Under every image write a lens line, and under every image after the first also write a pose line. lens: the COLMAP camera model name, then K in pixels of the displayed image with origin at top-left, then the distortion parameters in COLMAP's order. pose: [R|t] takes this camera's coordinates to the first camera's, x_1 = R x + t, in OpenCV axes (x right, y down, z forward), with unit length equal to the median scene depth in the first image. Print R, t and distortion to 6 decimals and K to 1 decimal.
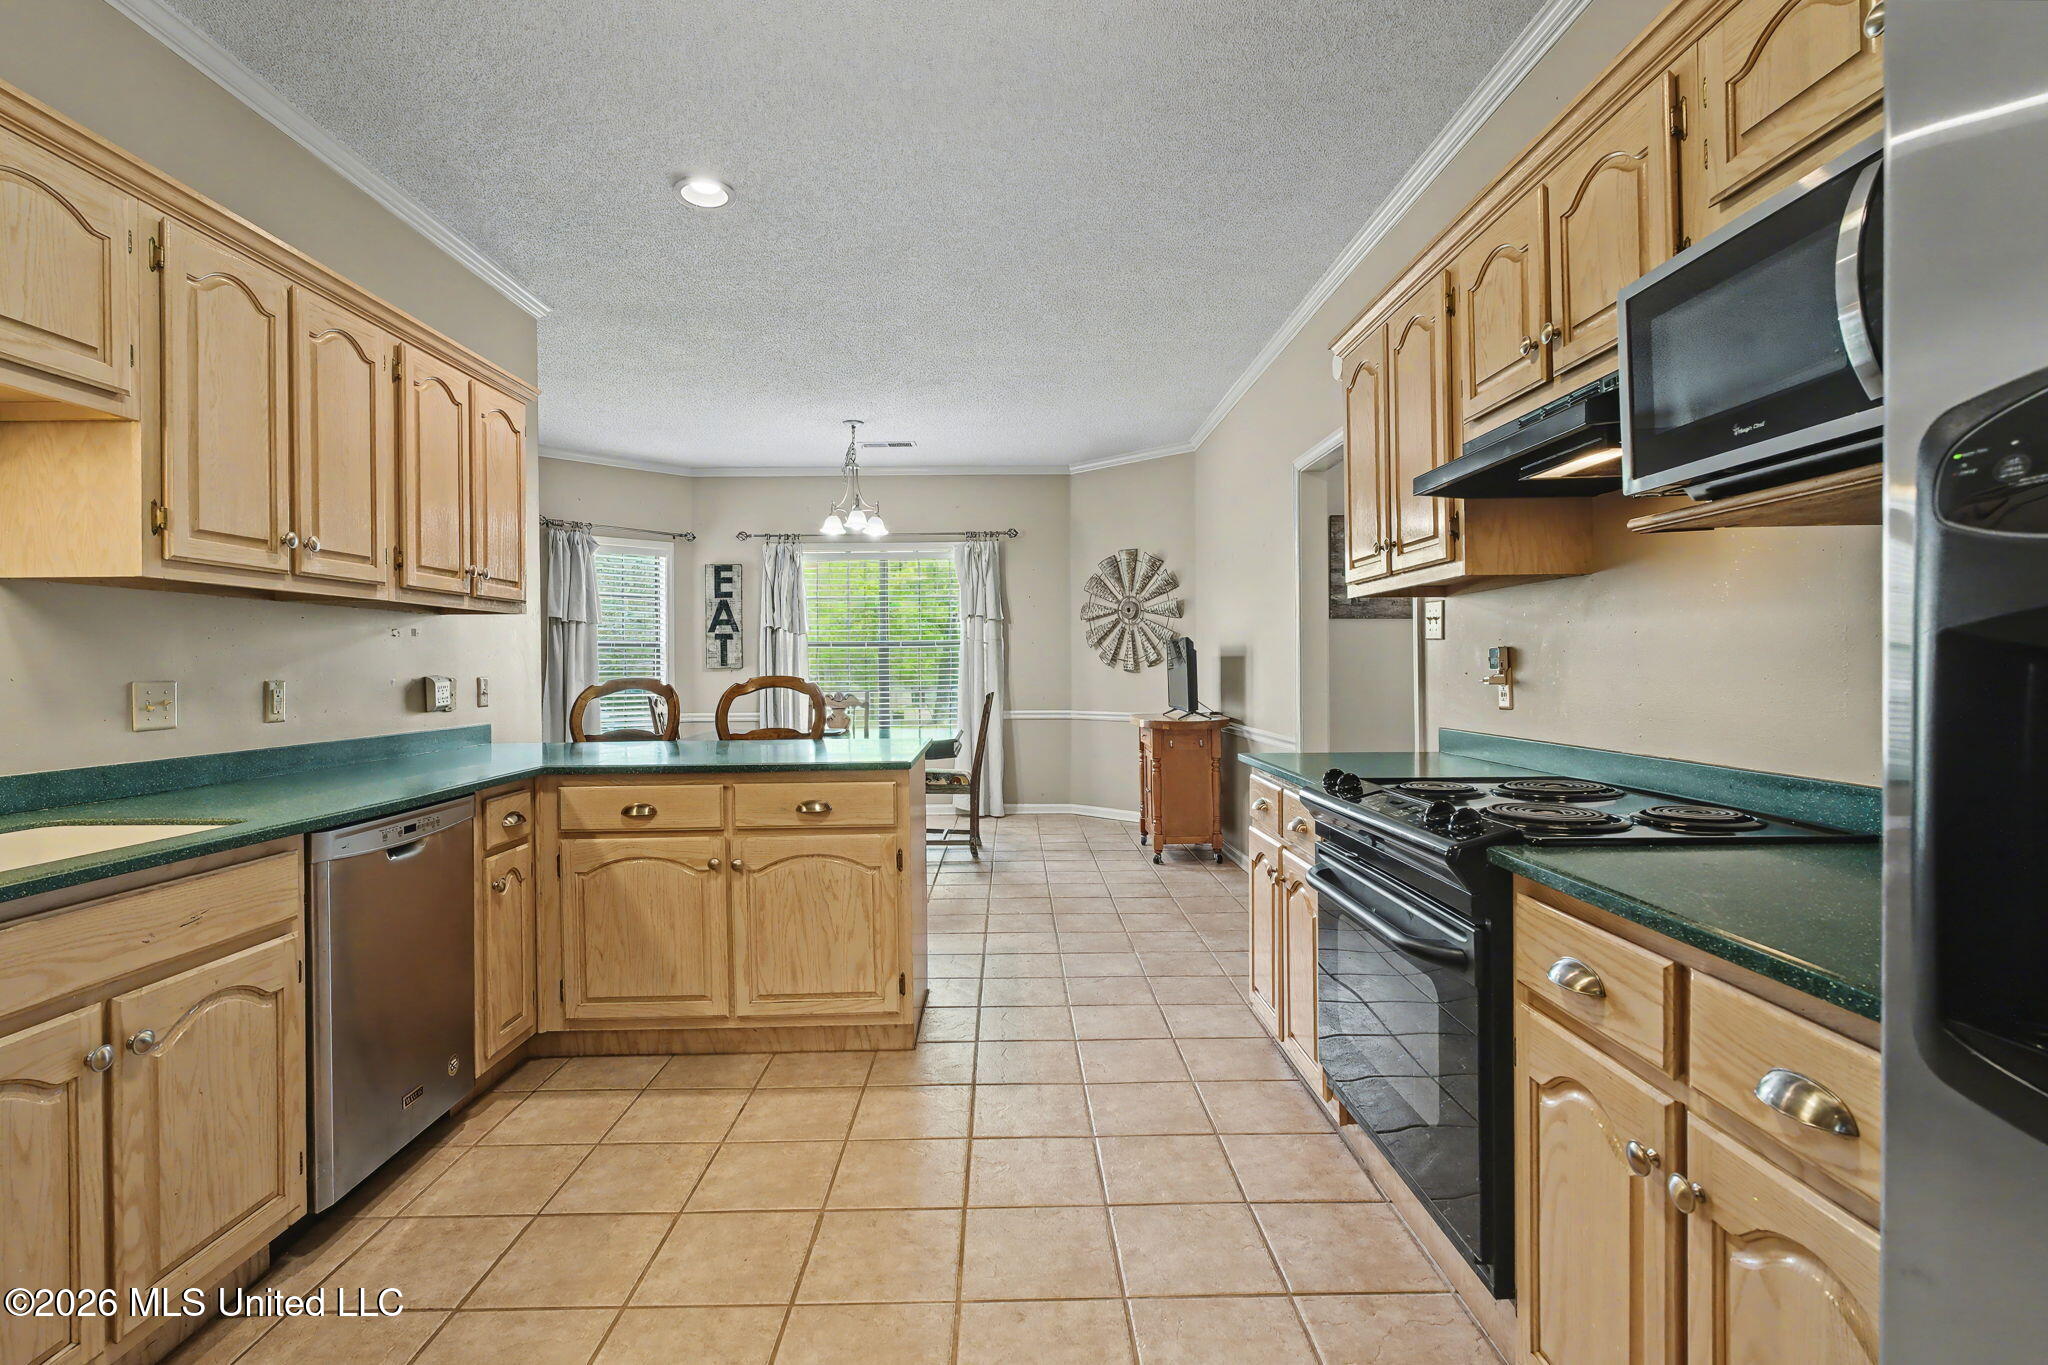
lens RADIAL K [[972.6, 0, 1025.8], [0, 972.6, 676.4], [0, 0, 1]] dist [-0.004291, 0.000068]
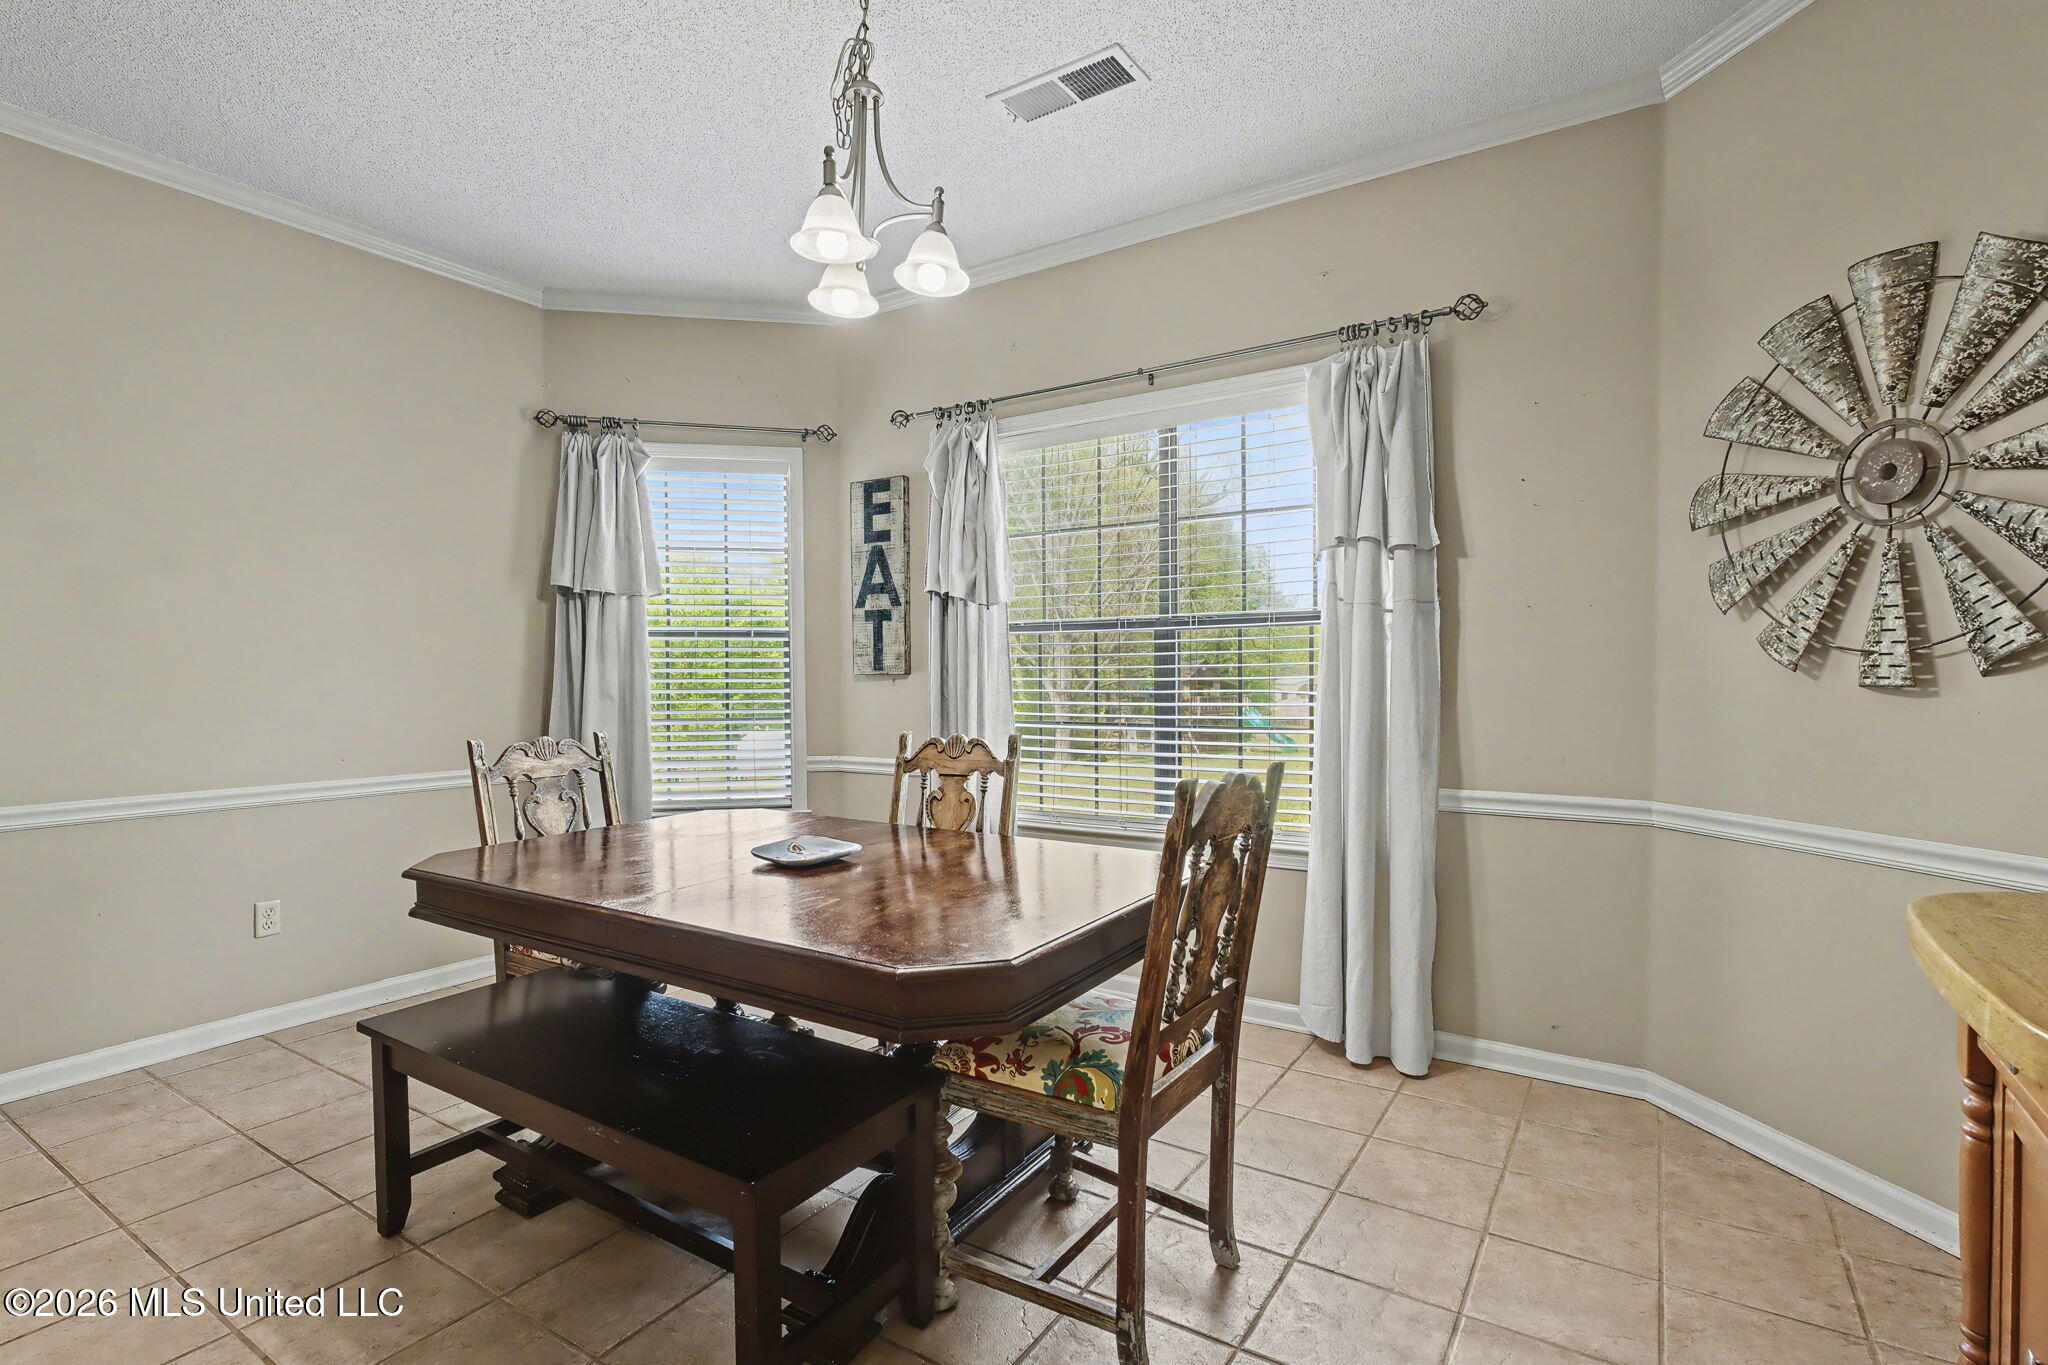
lens RADIAL K [[972.6, 0, 1024.0], [0, 972.6, 707.5], [0, 0, 1]] dist [-0.004291, 0.000068]
pose [[0.833485, 0.020586, -0.552159, 0.051476], [-0.003421, 0.999479, 0.032099, -0.007939], [0.552532, -0.024865, 0.833121, 0.602463]]
